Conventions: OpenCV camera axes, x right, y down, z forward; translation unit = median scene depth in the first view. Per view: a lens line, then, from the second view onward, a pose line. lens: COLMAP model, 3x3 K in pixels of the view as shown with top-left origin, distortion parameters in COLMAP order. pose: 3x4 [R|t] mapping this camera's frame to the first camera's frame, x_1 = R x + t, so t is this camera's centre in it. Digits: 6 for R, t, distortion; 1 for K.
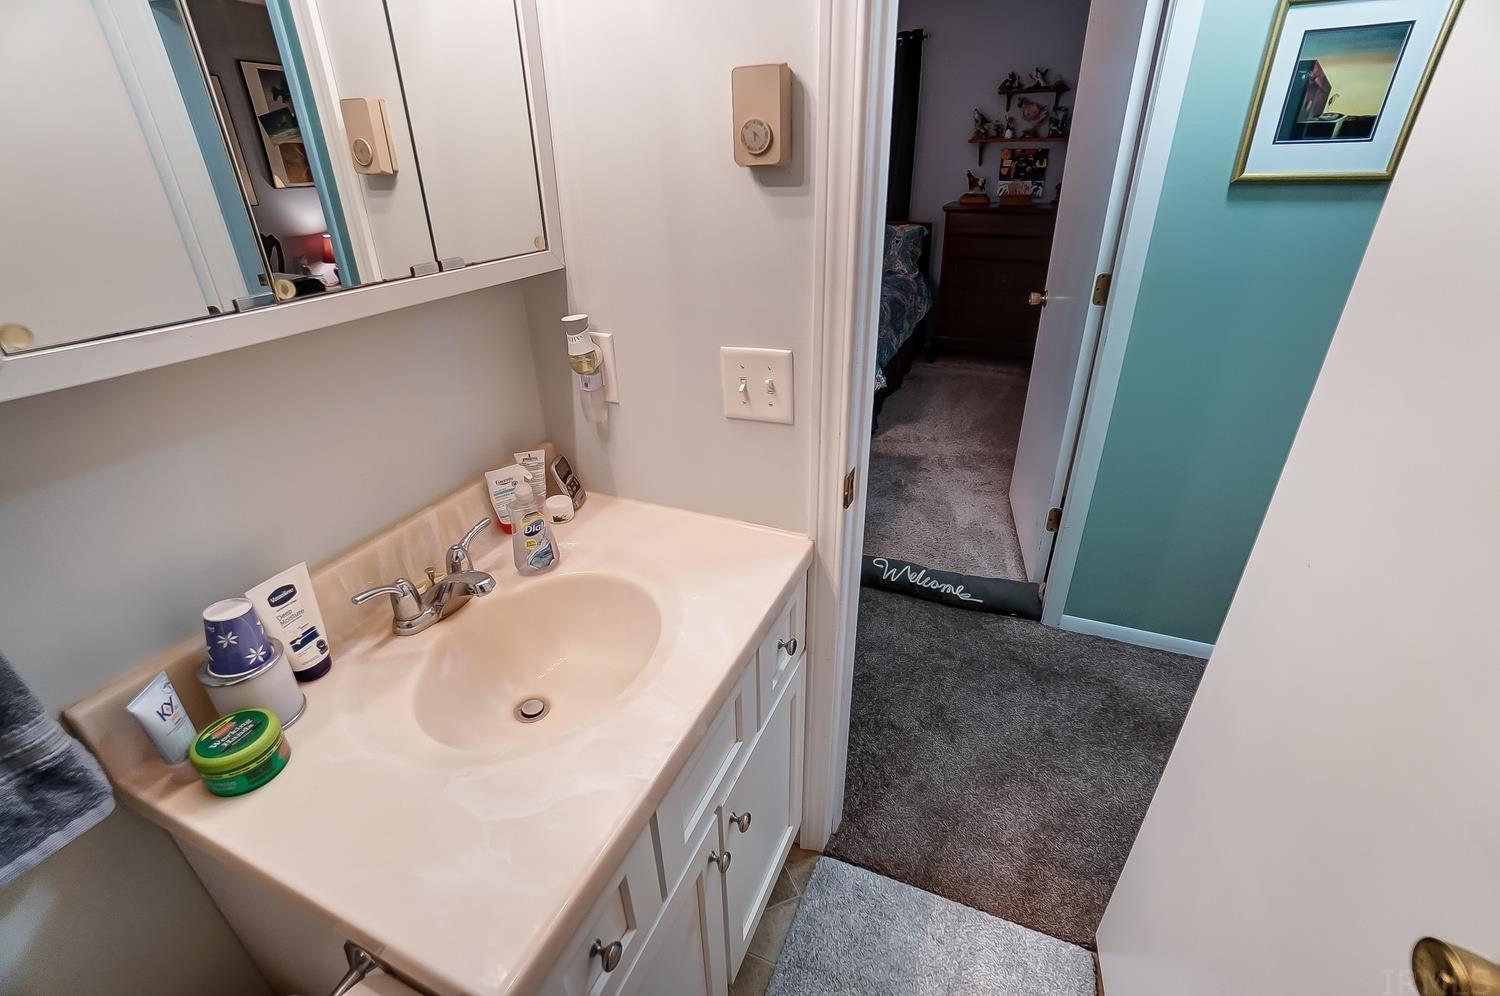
lens RADIAL K [[684.1, 0, 747.4], [0, 684.1, 494.8], [0, 0, 1]] dist [-0.045406, 0.011752]
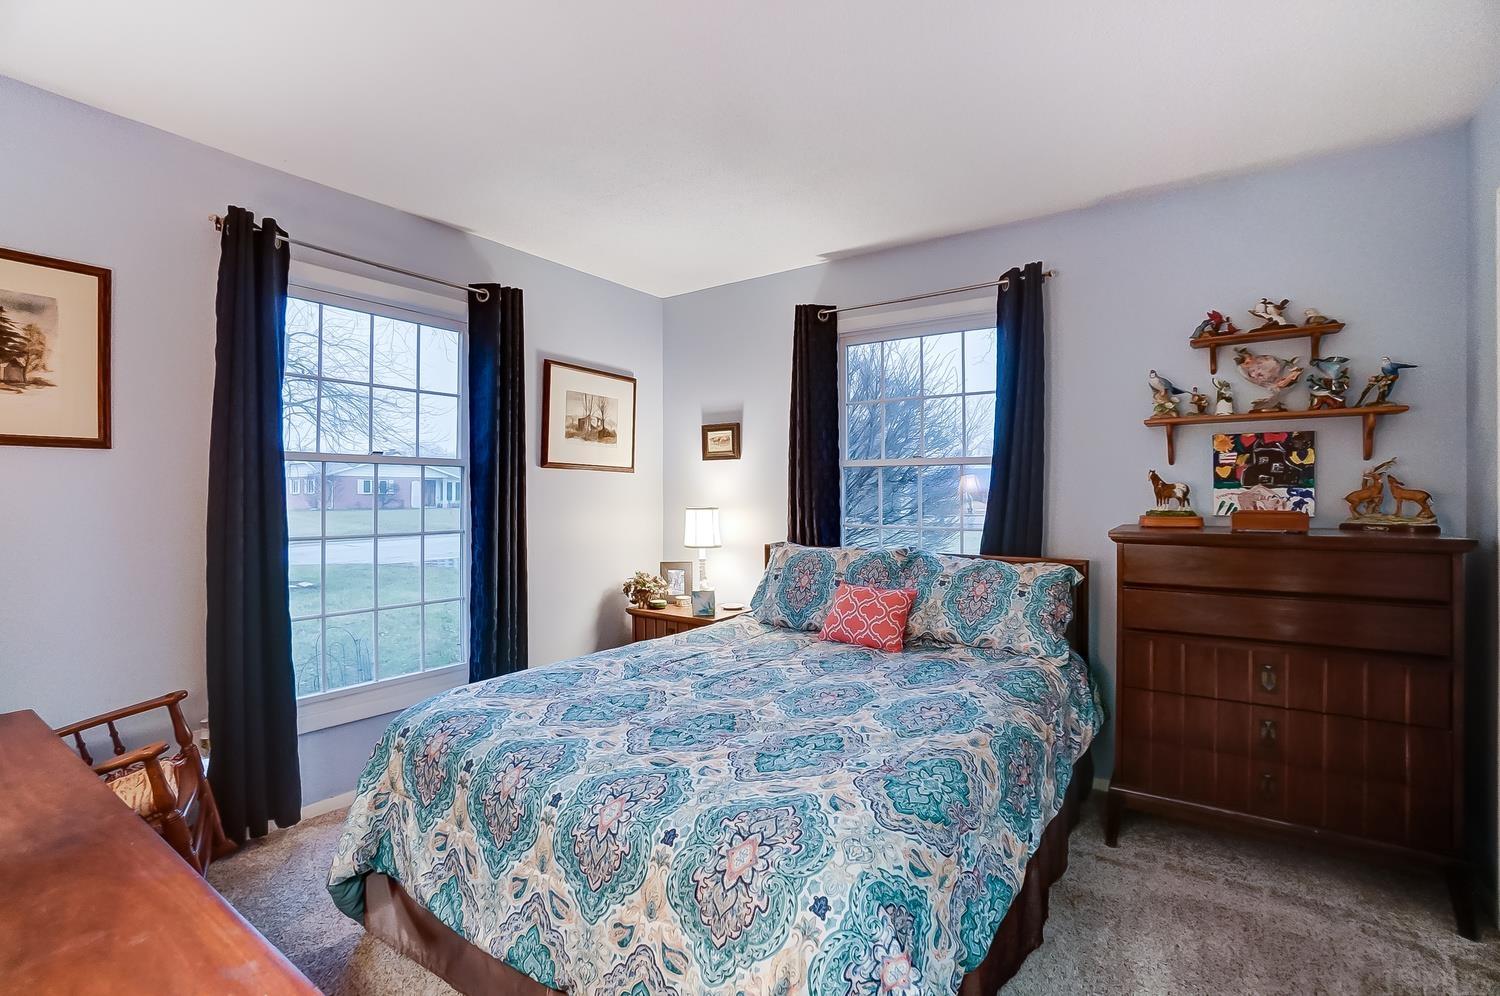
lens RADIAL K [[684.1, 0, 751.3], [0, 684.1, 497.3], [0, 0, 1]] dist [-0.045406, 0.011752]
pose [[0.978960, 0.017038, -0.203341, 0.126115], [-0.104230, 0.898453, -0.426519, -0.200884], [0.175425, 0.438740, 0.881325, 0.484095]]
